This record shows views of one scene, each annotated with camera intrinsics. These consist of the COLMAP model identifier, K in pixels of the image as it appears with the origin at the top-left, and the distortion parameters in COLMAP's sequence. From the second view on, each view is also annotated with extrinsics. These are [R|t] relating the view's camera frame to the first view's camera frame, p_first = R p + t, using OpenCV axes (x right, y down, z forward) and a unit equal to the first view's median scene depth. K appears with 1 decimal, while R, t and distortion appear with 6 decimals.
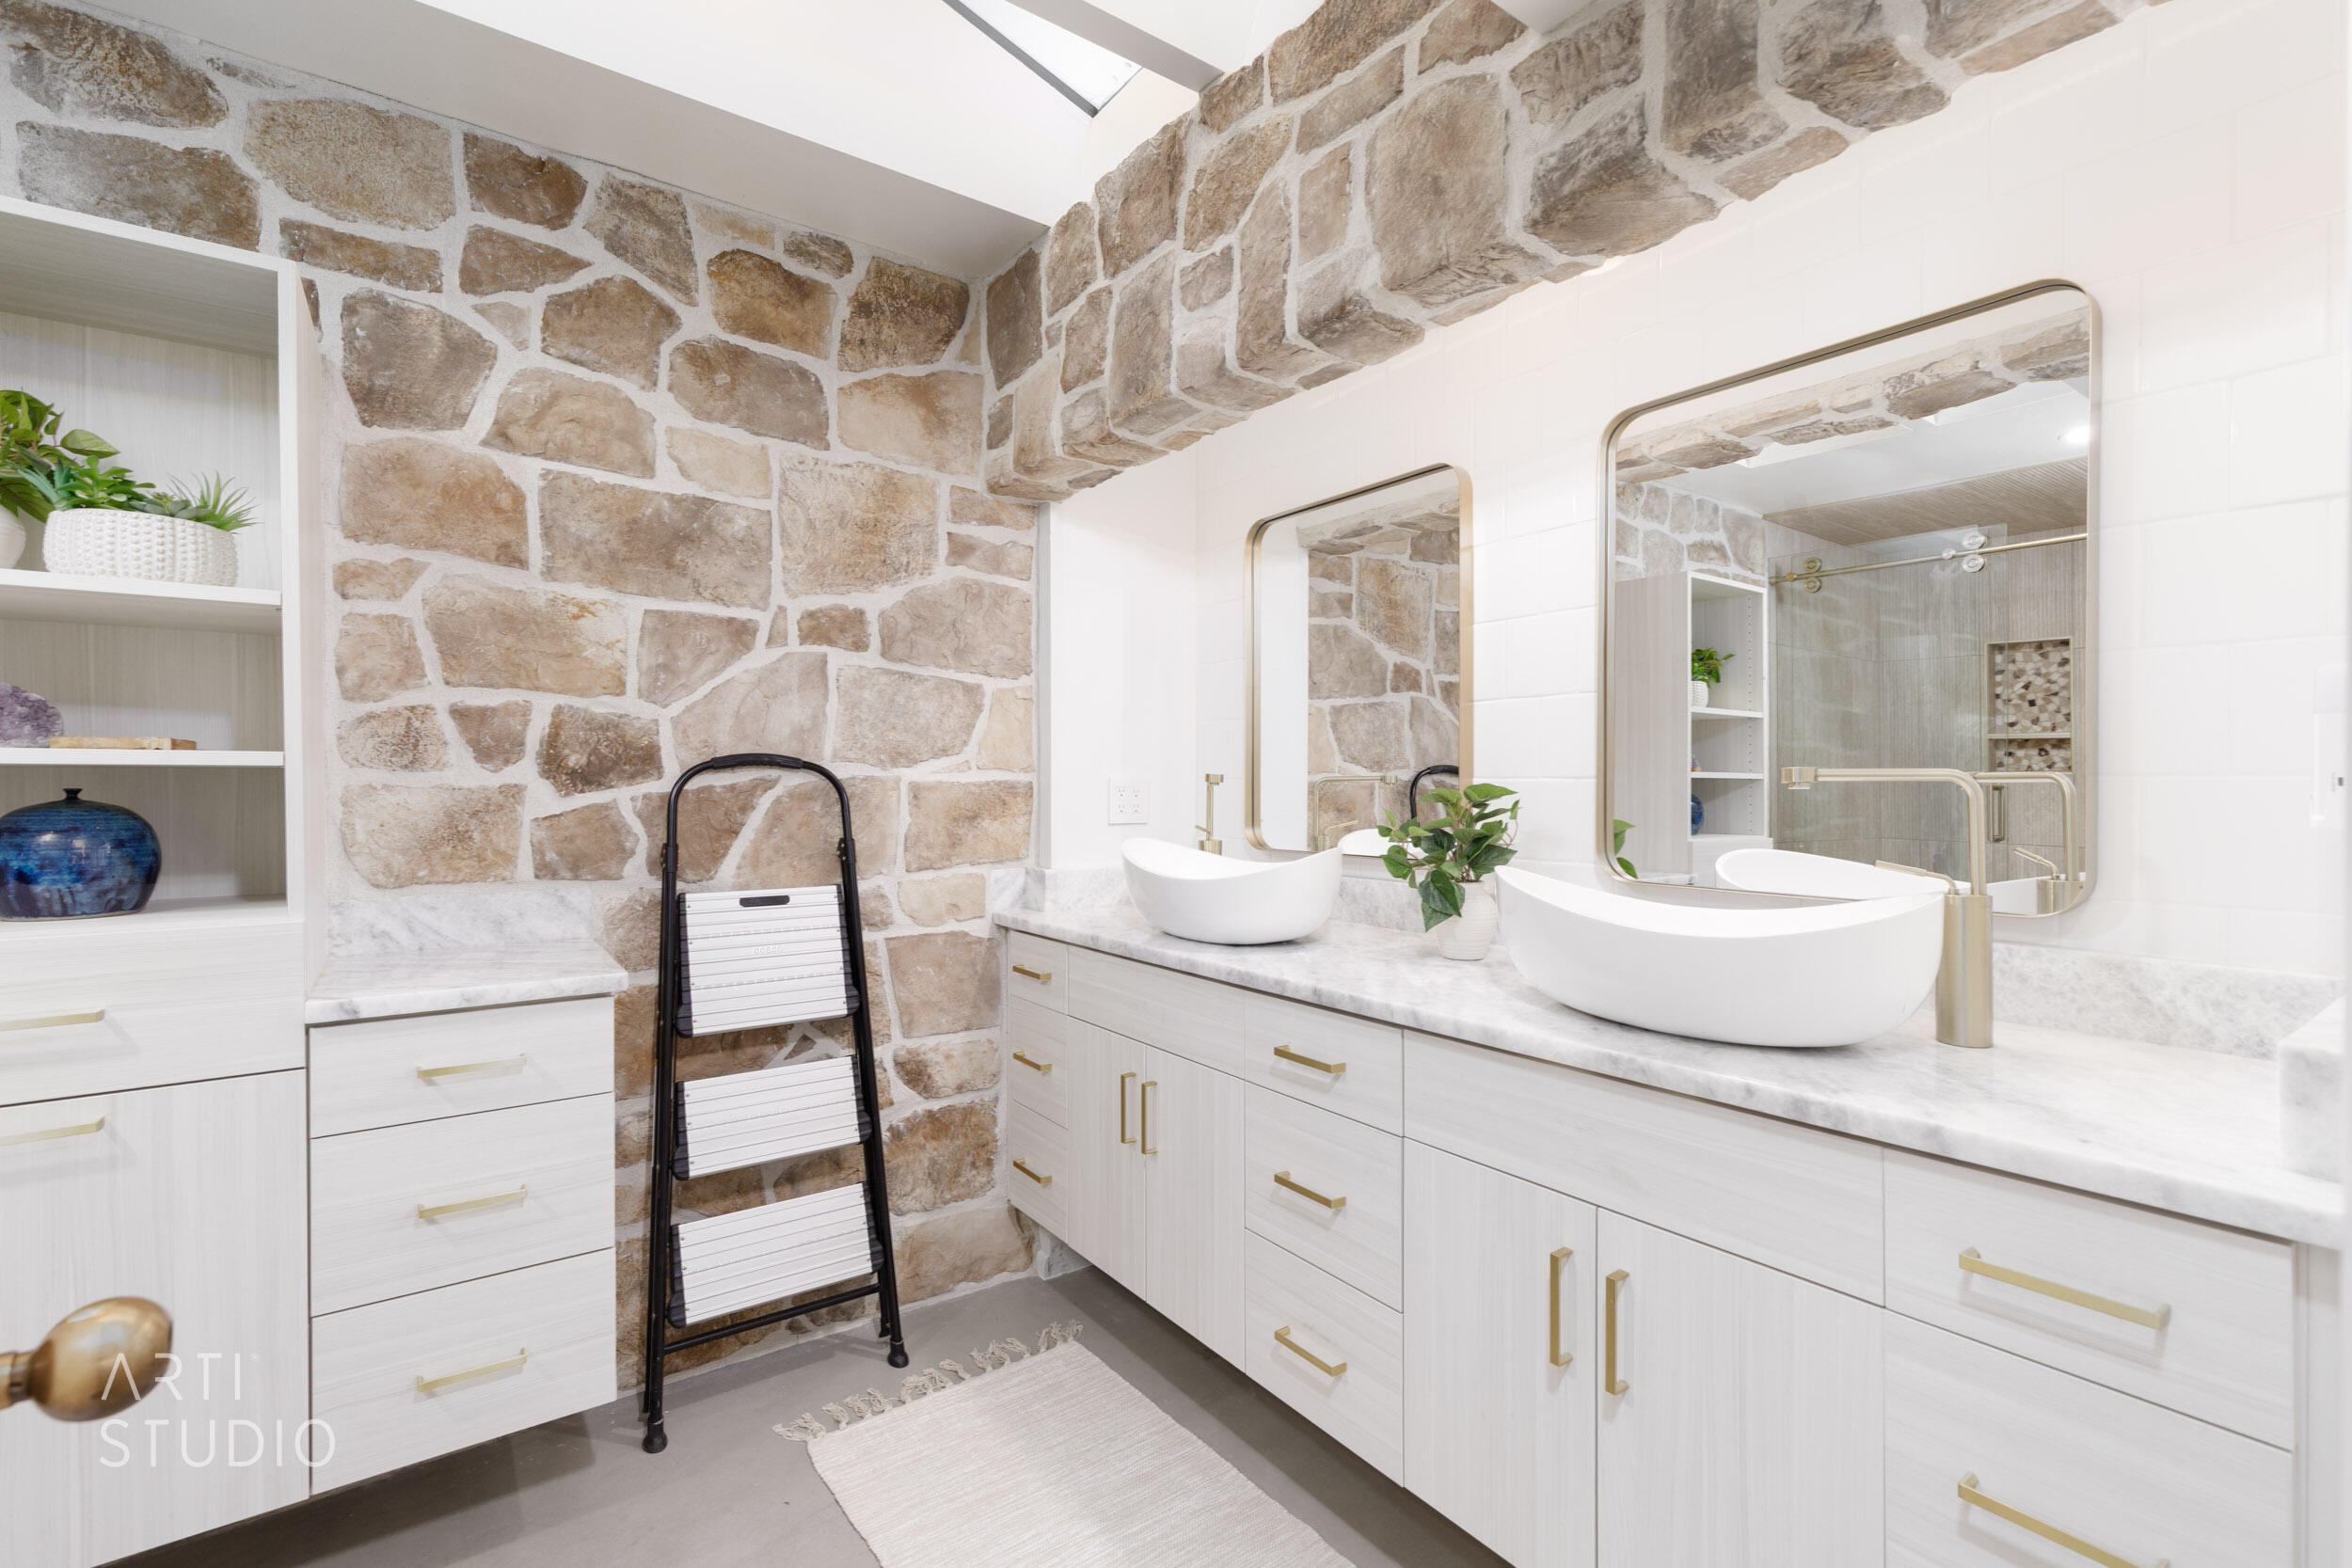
lens RADIAL K [[1057.7, 0, 1173.6], [0, 1057.7, 782.8], [0, 0, 1]] dist [0.007040, -0.002276]
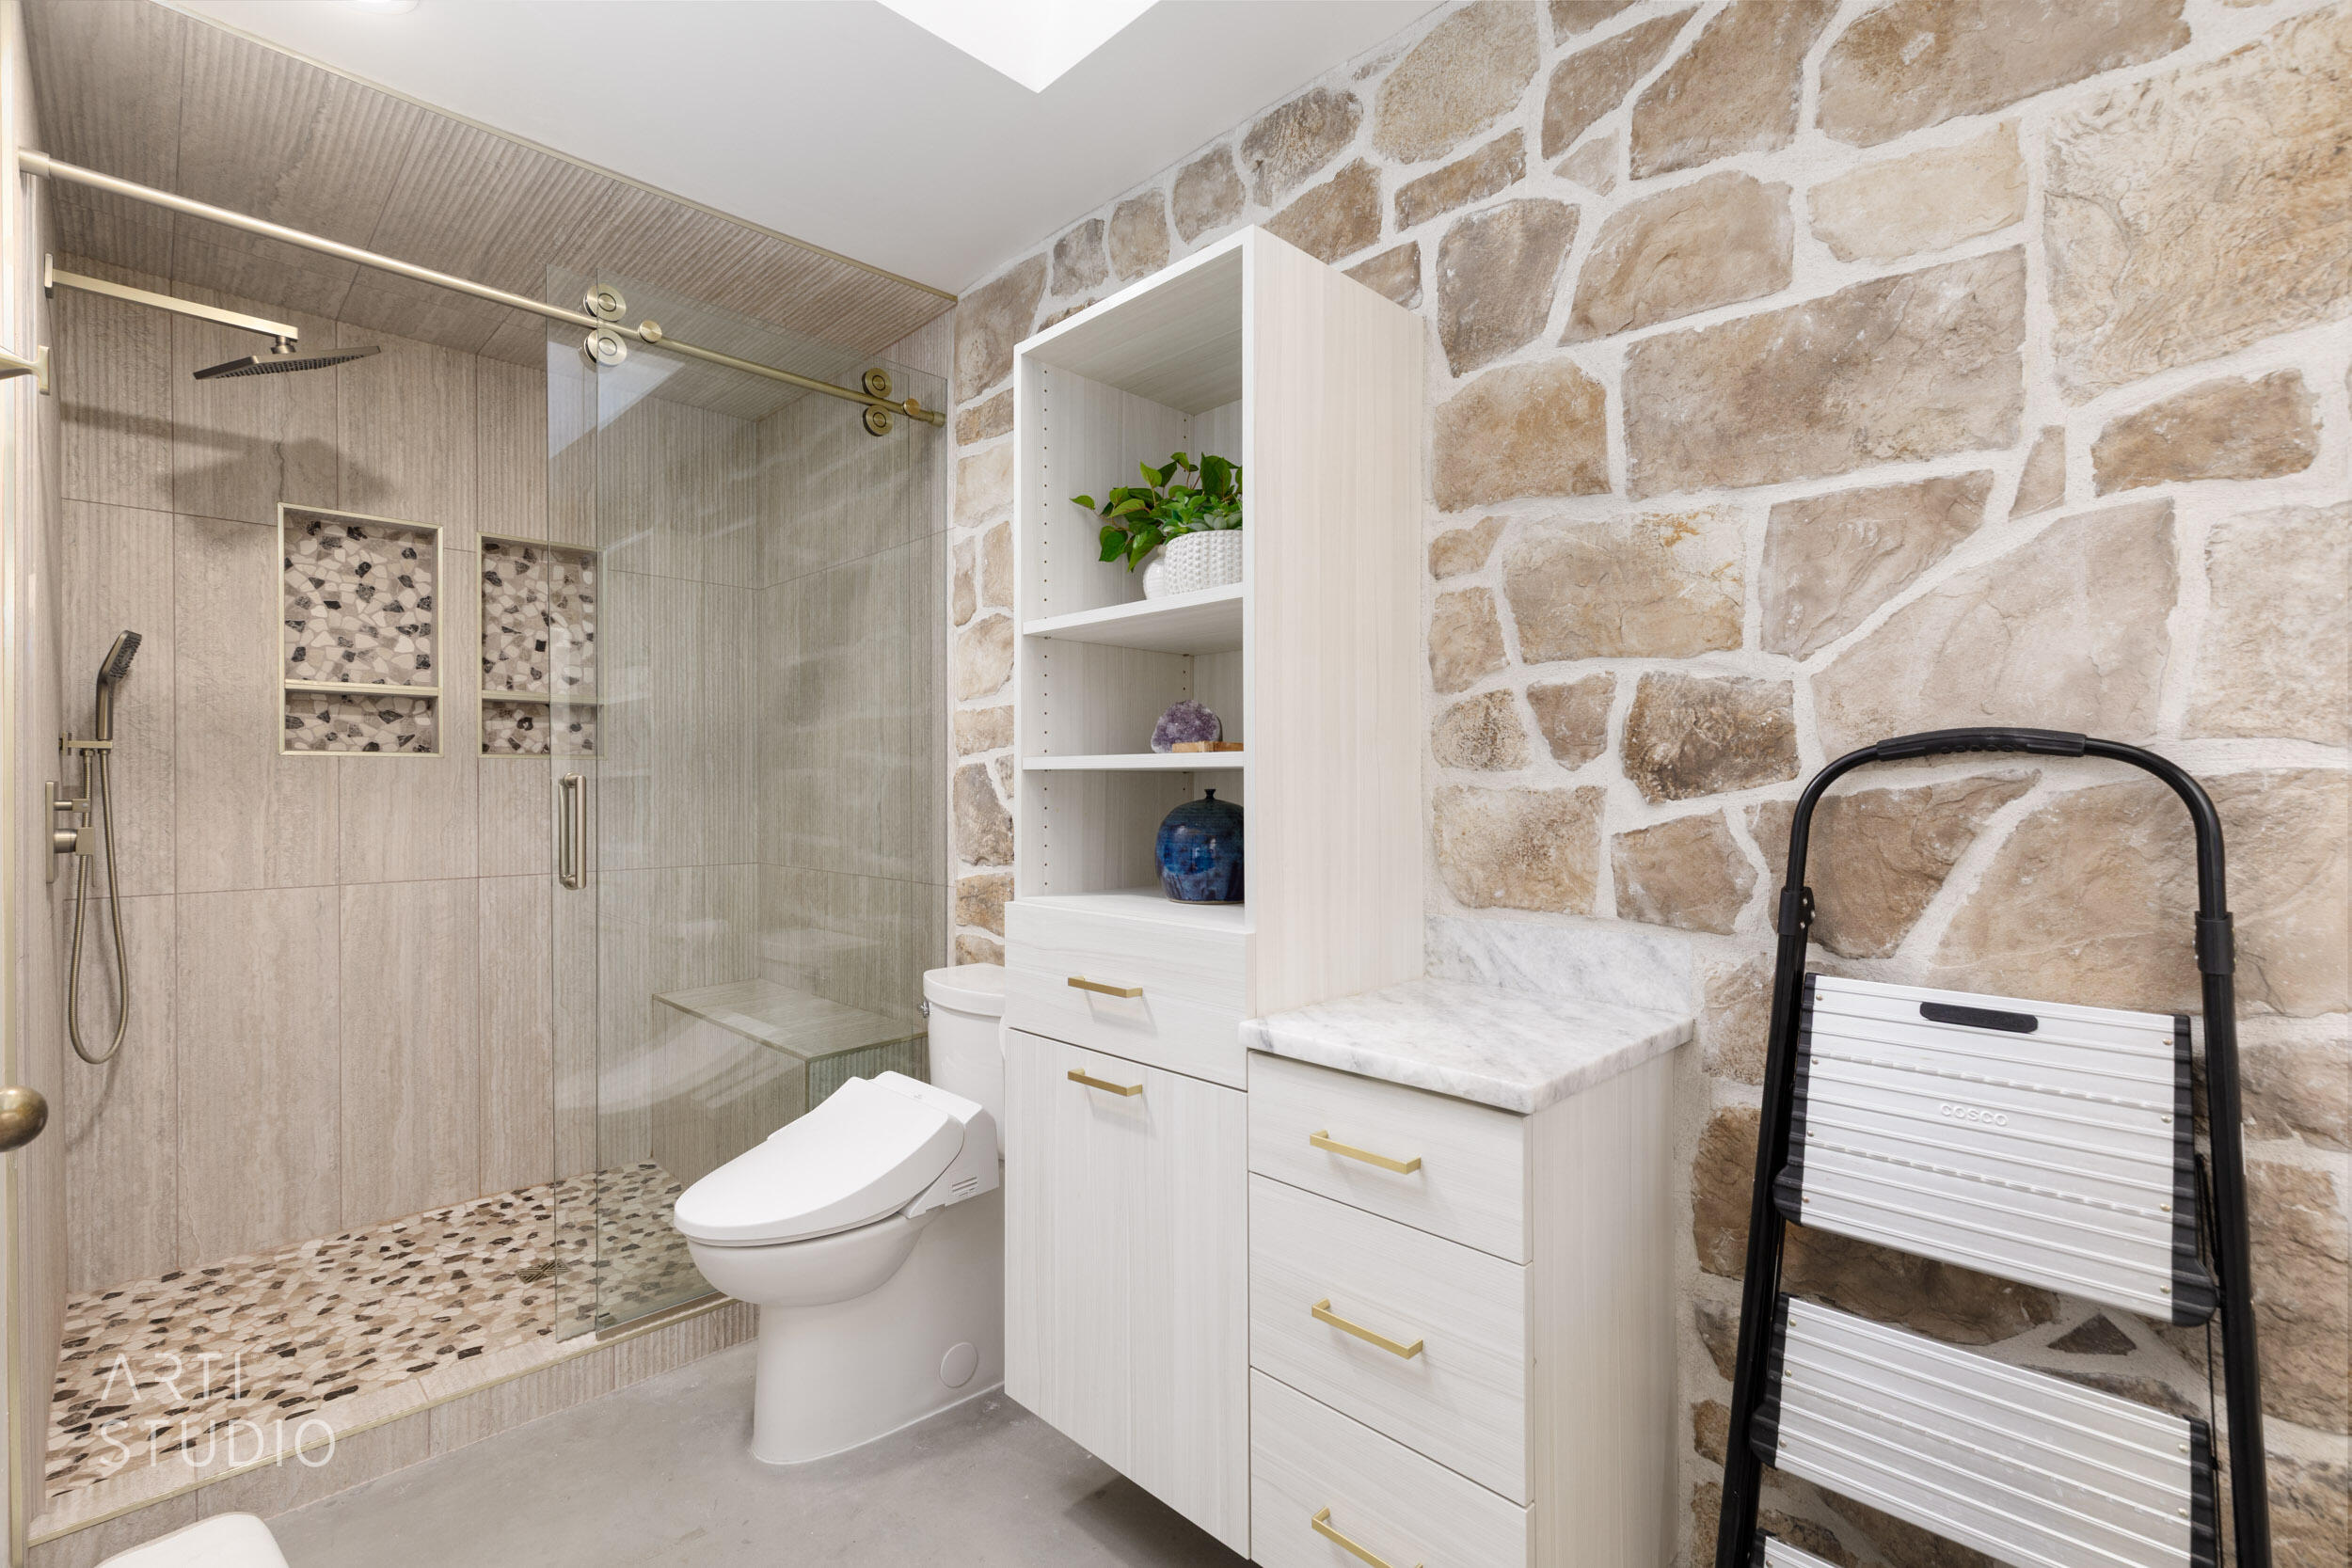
lens RADIAL K [[1057.7, 0, 1171.6], [0, 1057.7, 785.7], [0, 0, 1]] dist [0.007040, -0.002276]
pose [[0.151388, 0.003732, -0.988467, 0.062981], [-0.000003, 0.999993, 0.003775, -0.001974], [0.988474, -0.000569, 0.151386, 0.572341]]
